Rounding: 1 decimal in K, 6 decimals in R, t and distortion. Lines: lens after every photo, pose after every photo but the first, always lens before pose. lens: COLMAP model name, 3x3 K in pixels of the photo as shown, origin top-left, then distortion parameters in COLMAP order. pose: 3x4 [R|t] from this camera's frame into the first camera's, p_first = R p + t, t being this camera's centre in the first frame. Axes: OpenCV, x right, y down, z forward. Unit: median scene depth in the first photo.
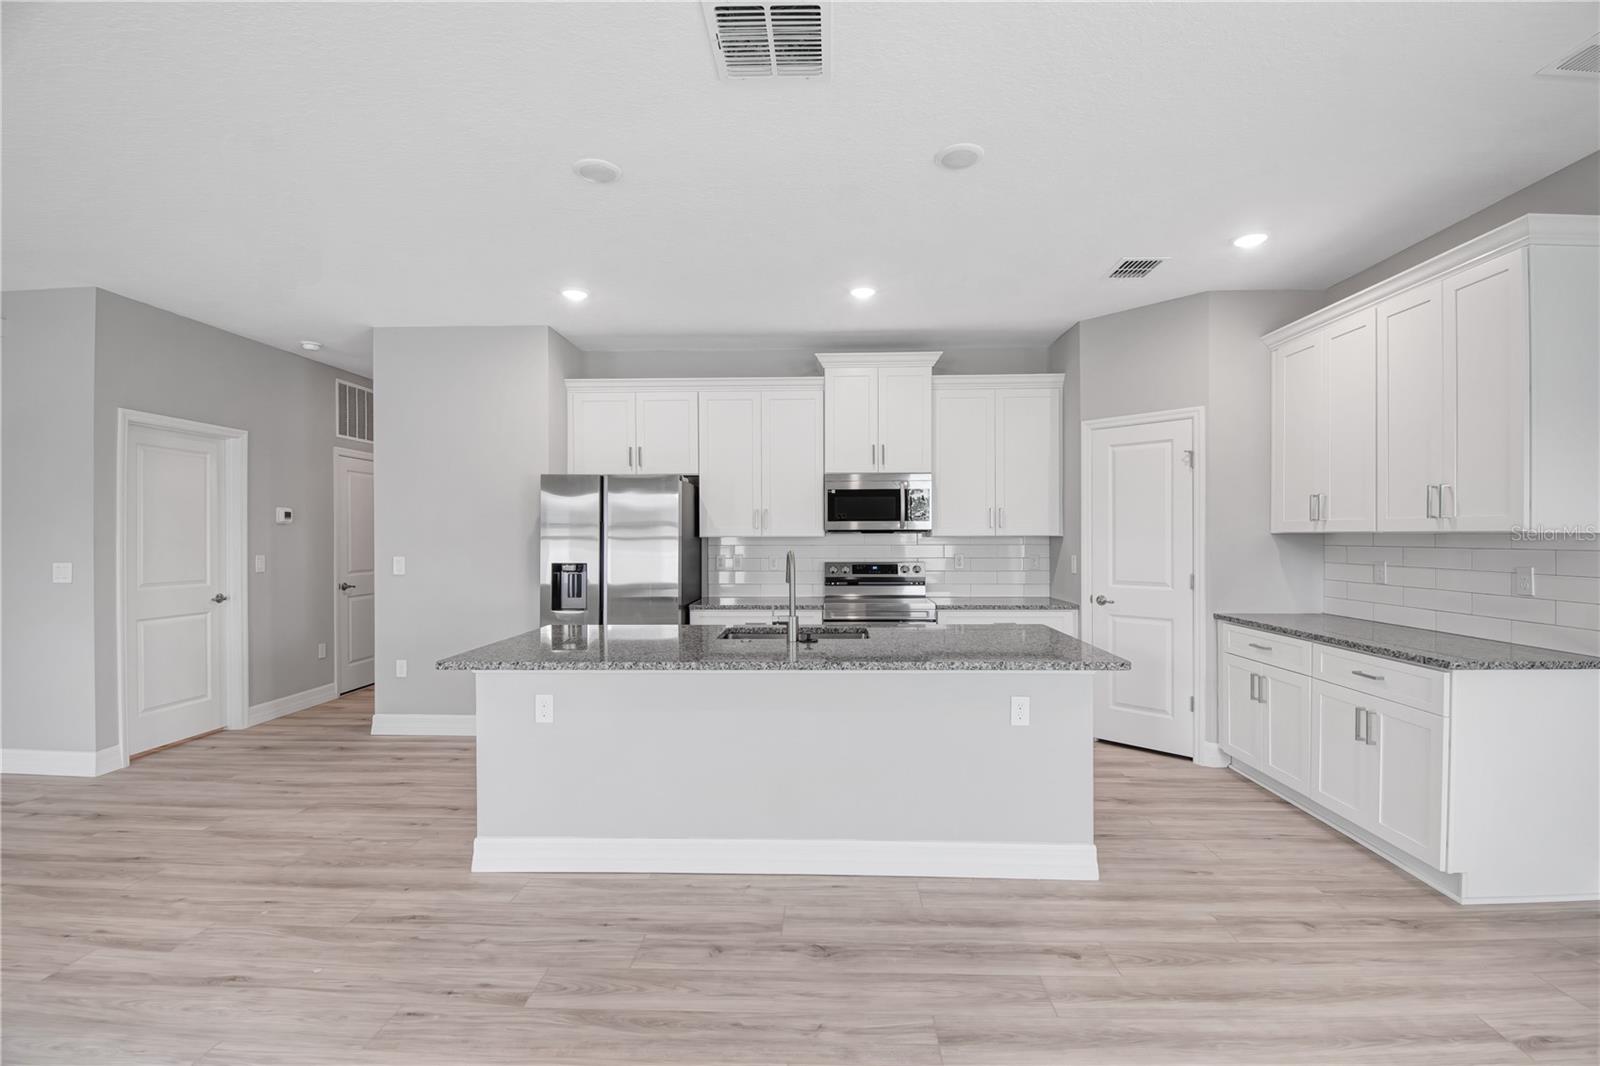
lens RADIAL K [[722.4, 0, 815.3], [0, 722.4, 539.3], [0, 0, 1]] dist [-0.002145, -0.011671]
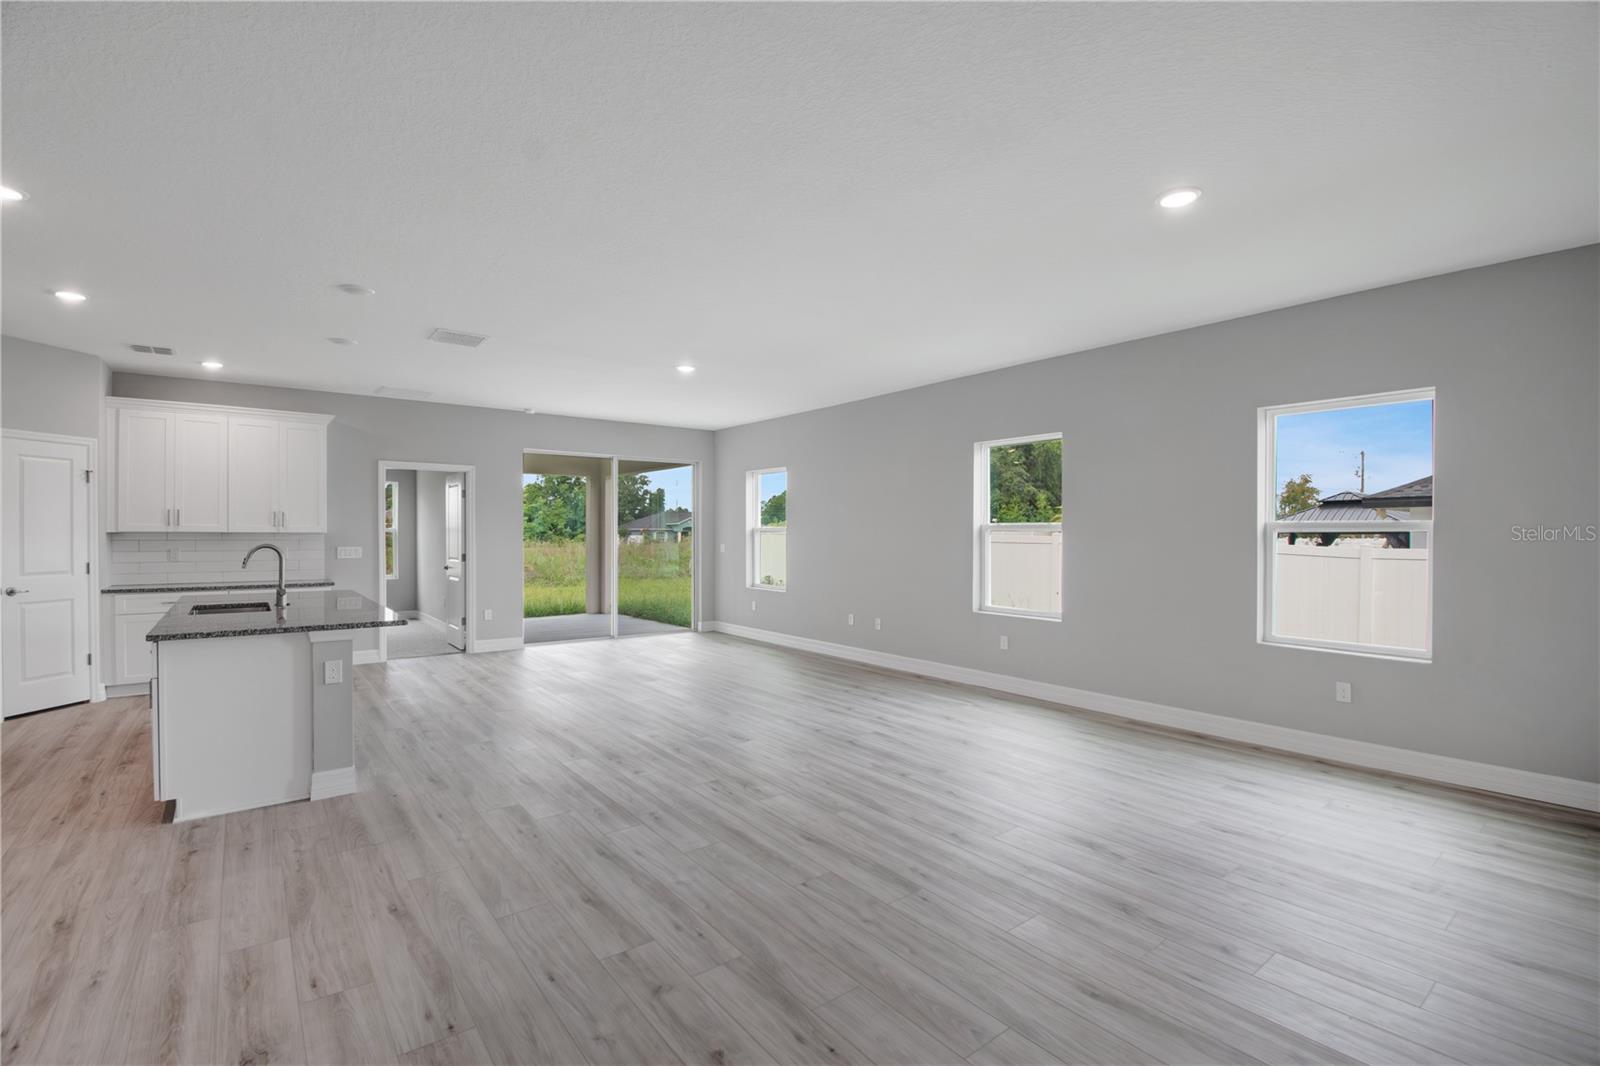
lens RADIAL K [[722.4, 0, 801.4], [0, 722.4, 536.6], [0, 0, 1]] dist [-0.002145, -0.011671]
pose [[-0.632663, -0.002050, 0.774424, -1.506296], [0.002587, 0.999985, 0.004760, -0.003369], [-0.774423, 0.005015, -0.632649, 0.906539]]
